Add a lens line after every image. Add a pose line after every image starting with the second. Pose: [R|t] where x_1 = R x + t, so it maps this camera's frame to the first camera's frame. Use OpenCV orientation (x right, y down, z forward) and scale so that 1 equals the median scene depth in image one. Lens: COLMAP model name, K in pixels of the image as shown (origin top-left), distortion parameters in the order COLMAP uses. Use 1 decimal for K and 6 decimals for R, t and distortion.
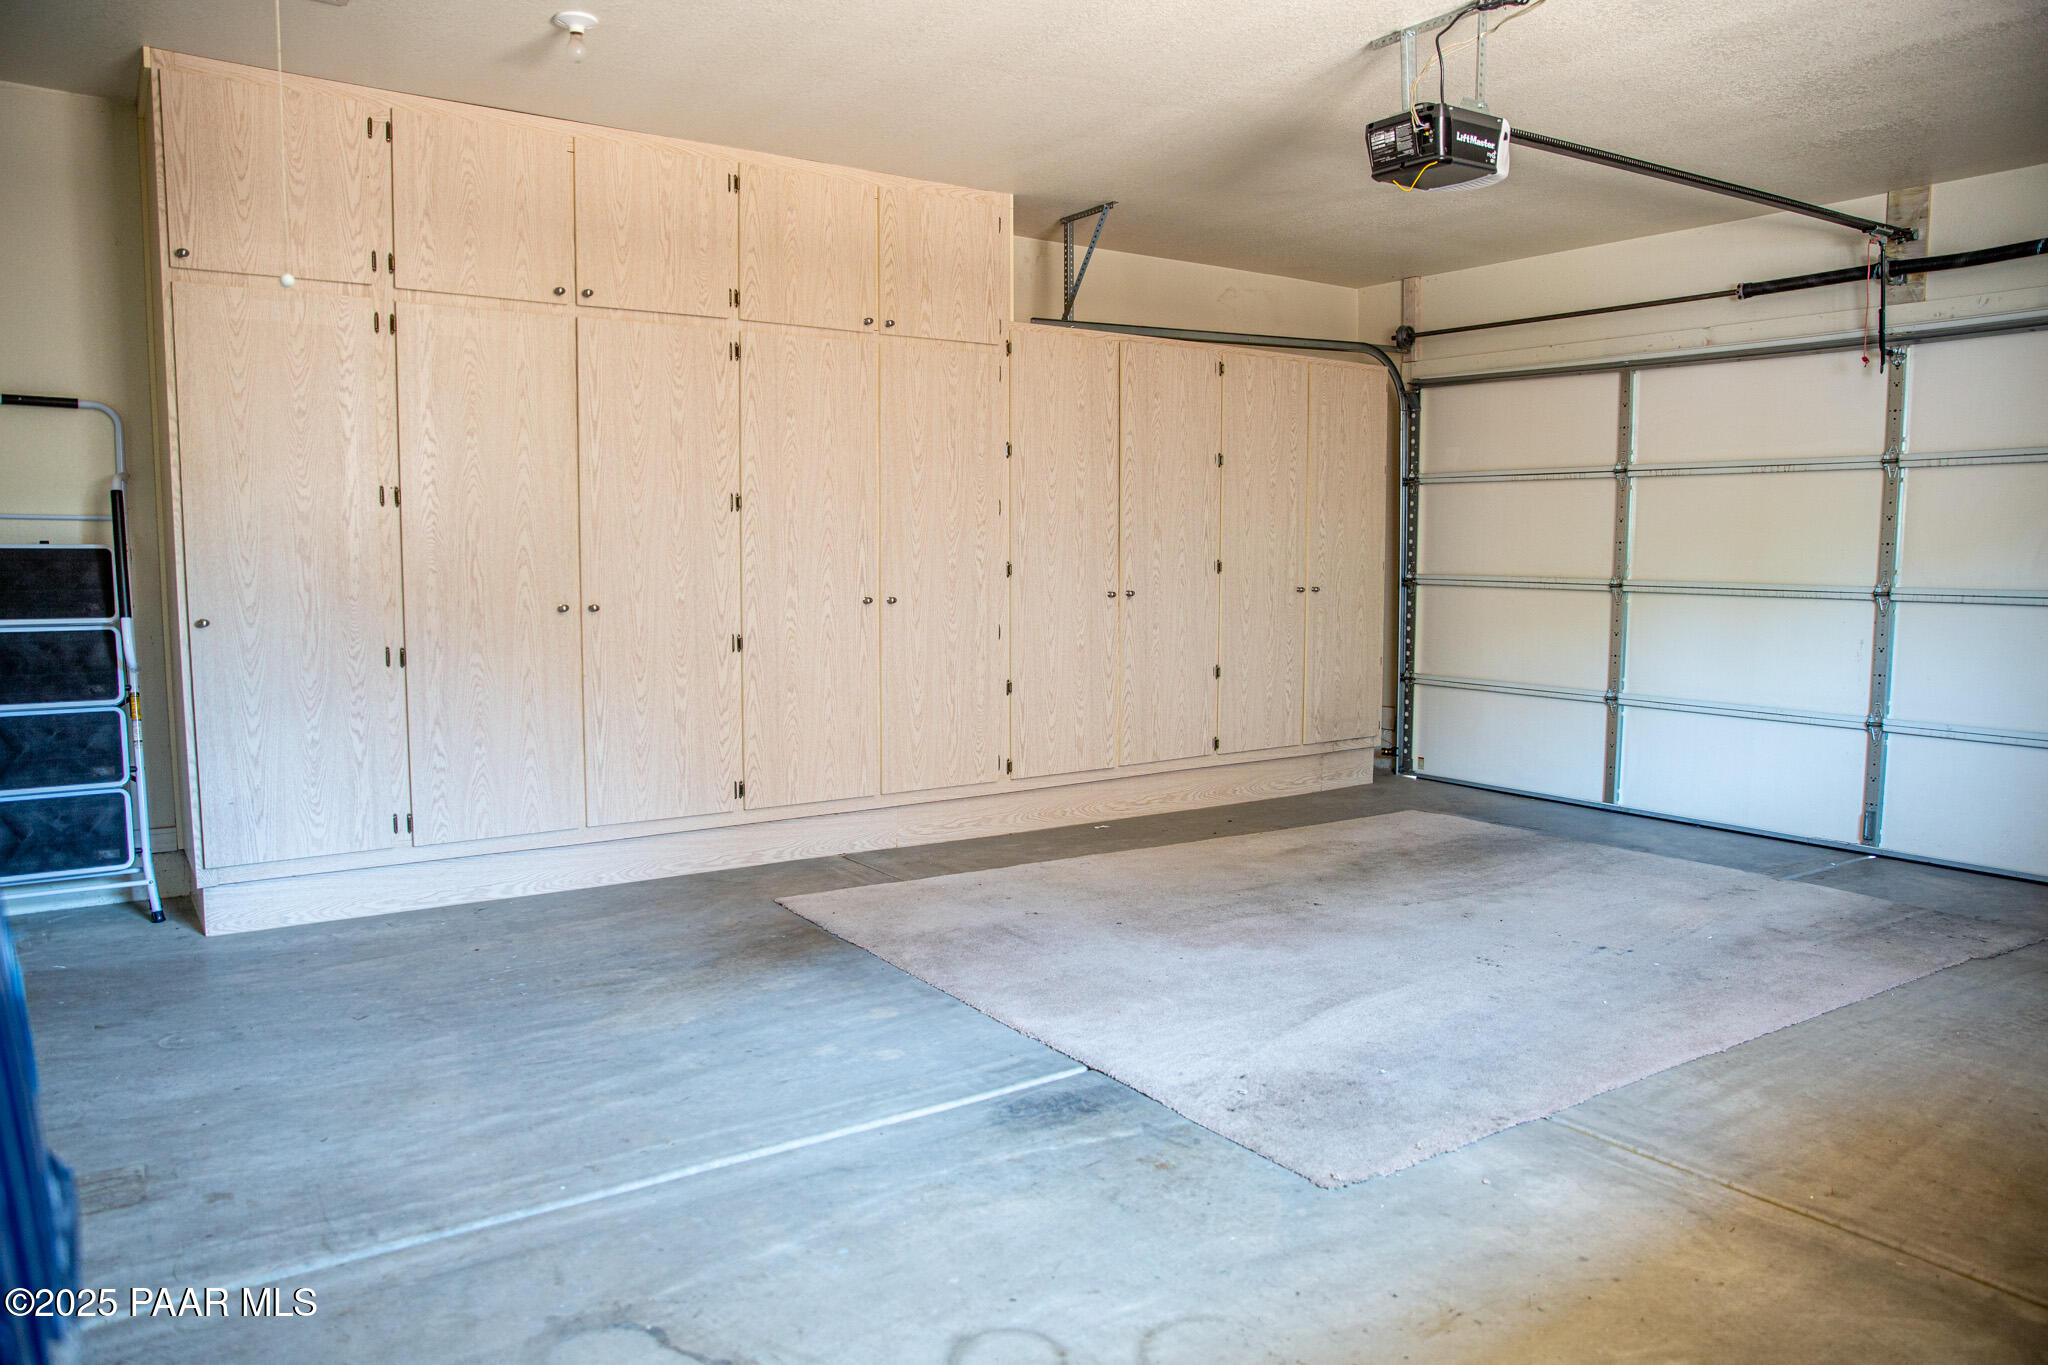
lens RADIAL K [[1415.4, 0, 1022.1], [0, 1415.4, 686.6], [0, 0, 1]] dist [-0.094267, 0.053670]
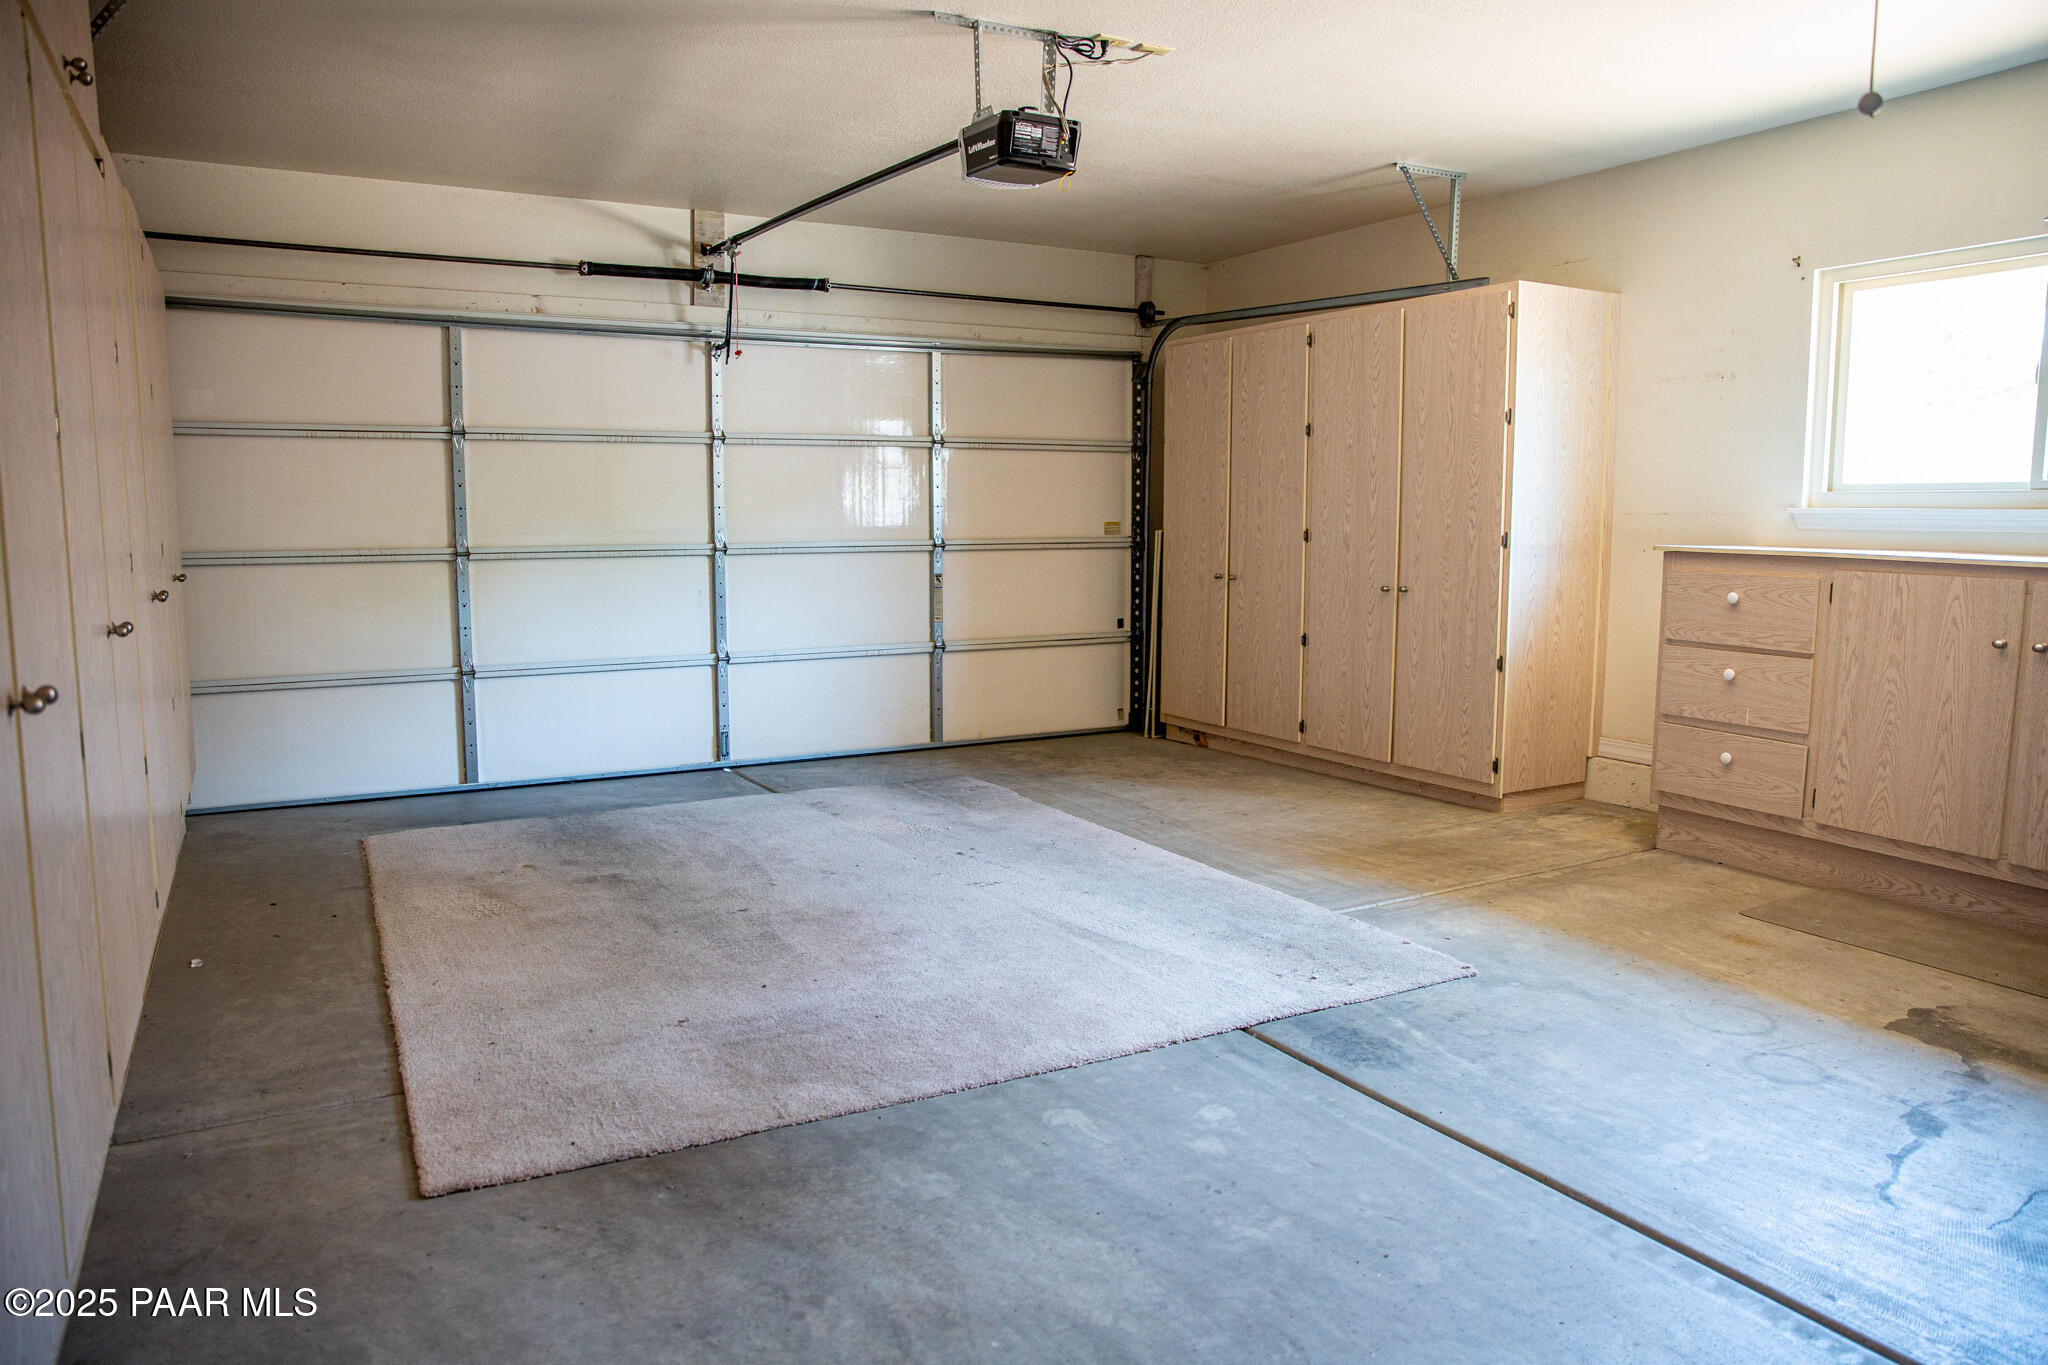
lens RADIAL K [[1415.4, 0, 1024.2], [0, 1415.4, 680.0], [0, 0, 1]] dist [-0.094267, 0.053670]
pose [[0.074144, -0.118818, 0.990144, -0.839022], [0.098039, 0.988936, 0.111332, -0.095727], [-0.992417, 0.088818, 0.084972, 0.935508]]
